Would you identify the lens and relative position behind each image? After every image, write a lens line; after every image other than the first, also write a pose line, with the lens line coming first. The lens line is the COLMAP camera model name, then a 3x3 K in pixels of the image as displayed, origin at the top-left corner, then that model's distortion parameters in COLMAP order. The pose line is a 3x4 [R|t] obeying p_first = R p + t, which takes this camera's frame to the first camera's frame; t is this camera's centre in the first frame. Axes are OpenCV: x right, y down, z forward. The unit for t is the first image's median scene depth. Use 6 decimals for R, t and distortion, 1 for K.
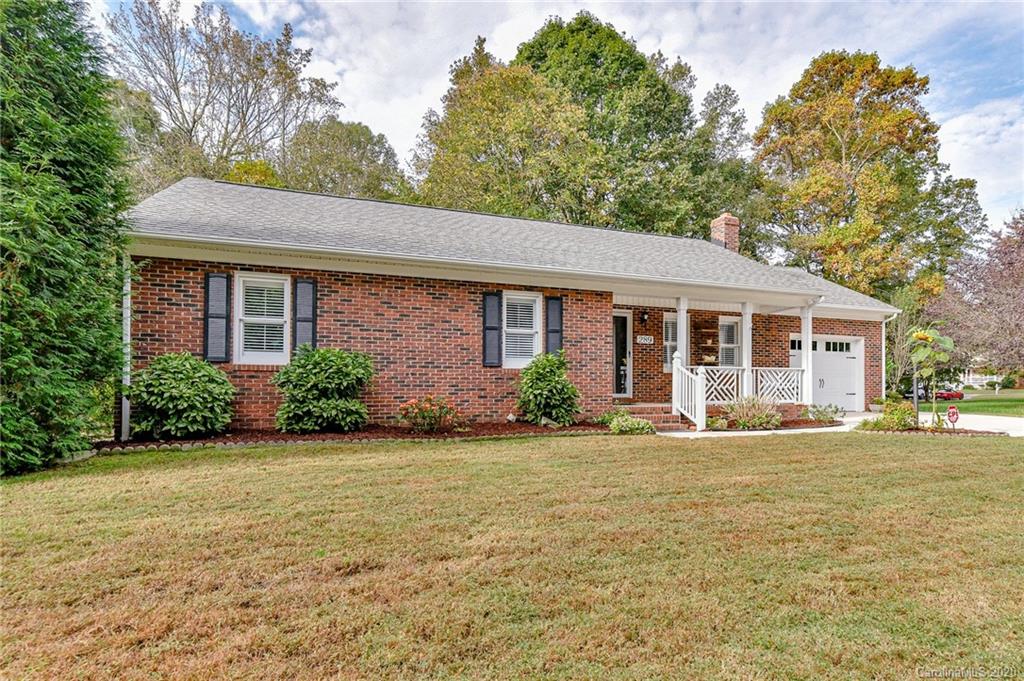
lens RADIAL K [[549.0, 0, 554.3], [0, 549.0, 366.1], [0, 0, 1]] dist [-0.003747, 0.000183]
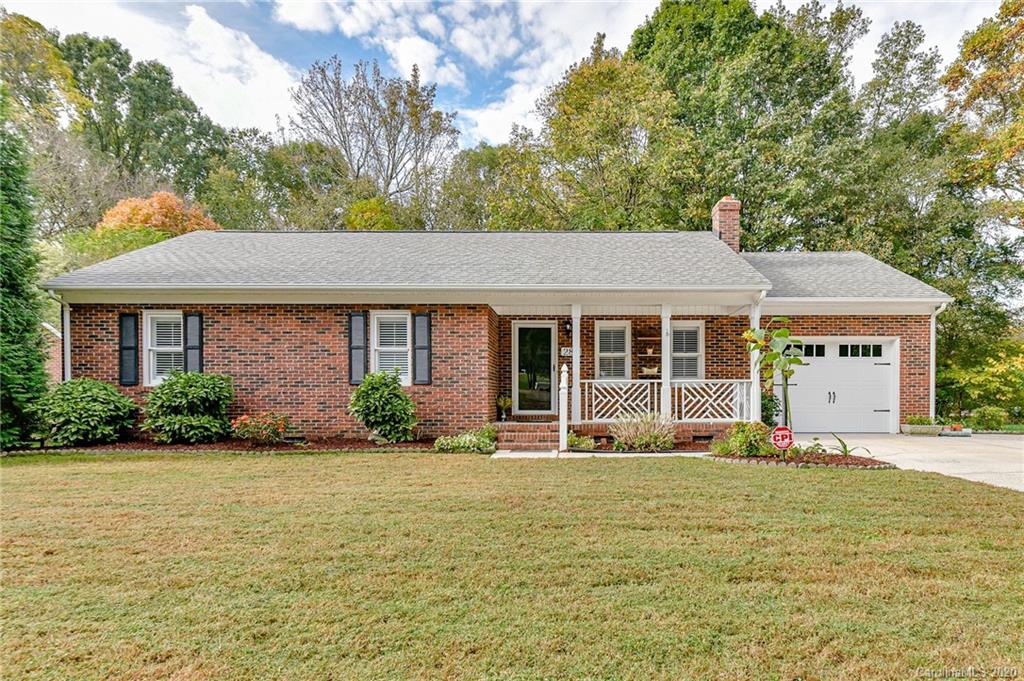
lens RADIAL K [[593.4, 0, 566.1], [0, 593.4, 384.8], [0, 0, 1]] dist [0.003274, -0.001314]
pose [[0.931647, -0.017525, -0.362942, 0.518807], [0.018372, 0.999831, -0.001119, 0.007745], [0.362900, -0.005626, 0.931811, 0.074352]]
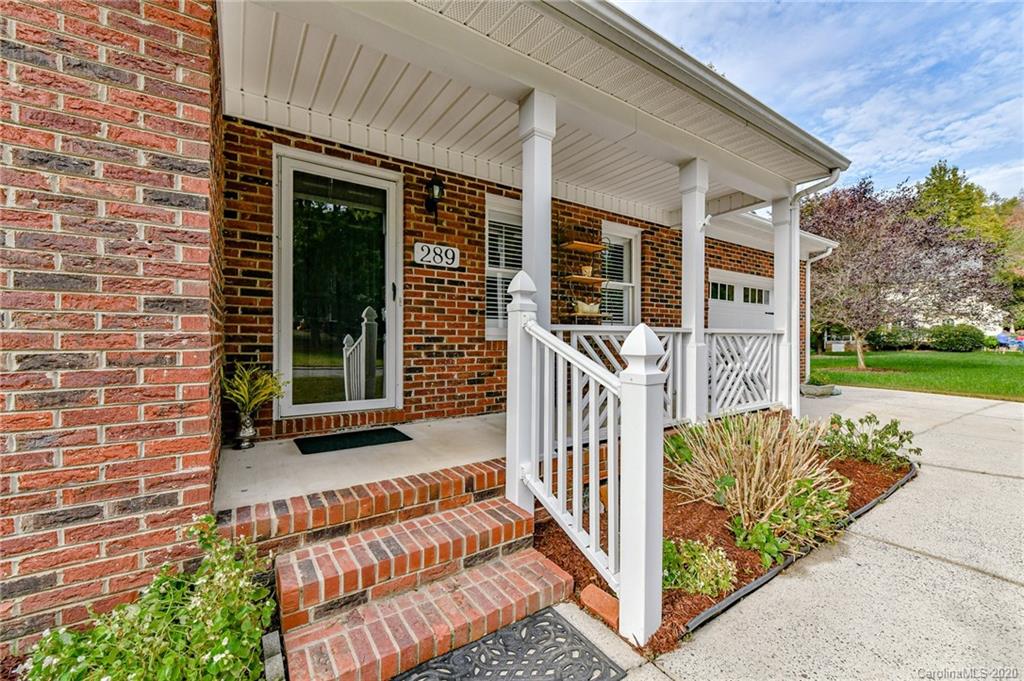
lens RADIAL K [[412.3, 0, 516.0], [0, 412.3, 334.8], [0, 0, 1]] dist [-0.000557, -0.001183]
pose [[0.972303, -0.002771, 0.233709, 0.152182], [-0.002416, 0.999757, 0.021903, 0.000979], [-0.233713, -0.021861, 0.972060, 0.709244]]
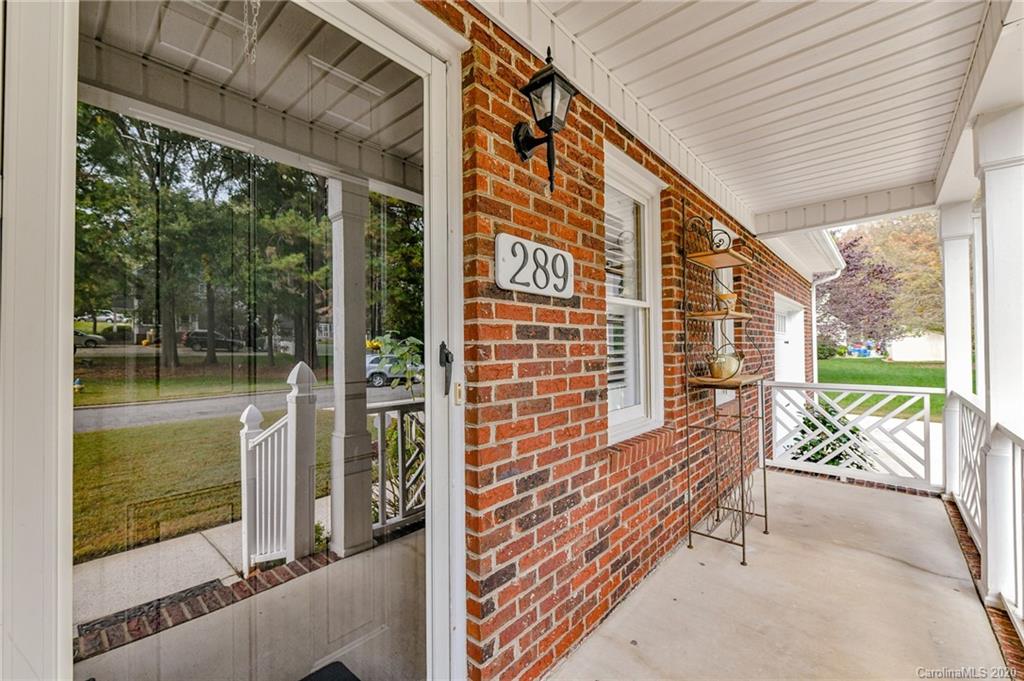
lens RADIAL K [[412.3, 0, 517.9], [0, 412.3, 337.3], [0, 0, 1]] dist [-0.000557, -0.001183]
pose [[0.889553, -0.004973, 0.456805, 0.107894], [0.002384, 0.999978, 0.006245, -0.029876], [-0.456826, -0.004466, 0.889545, 0.905209]]
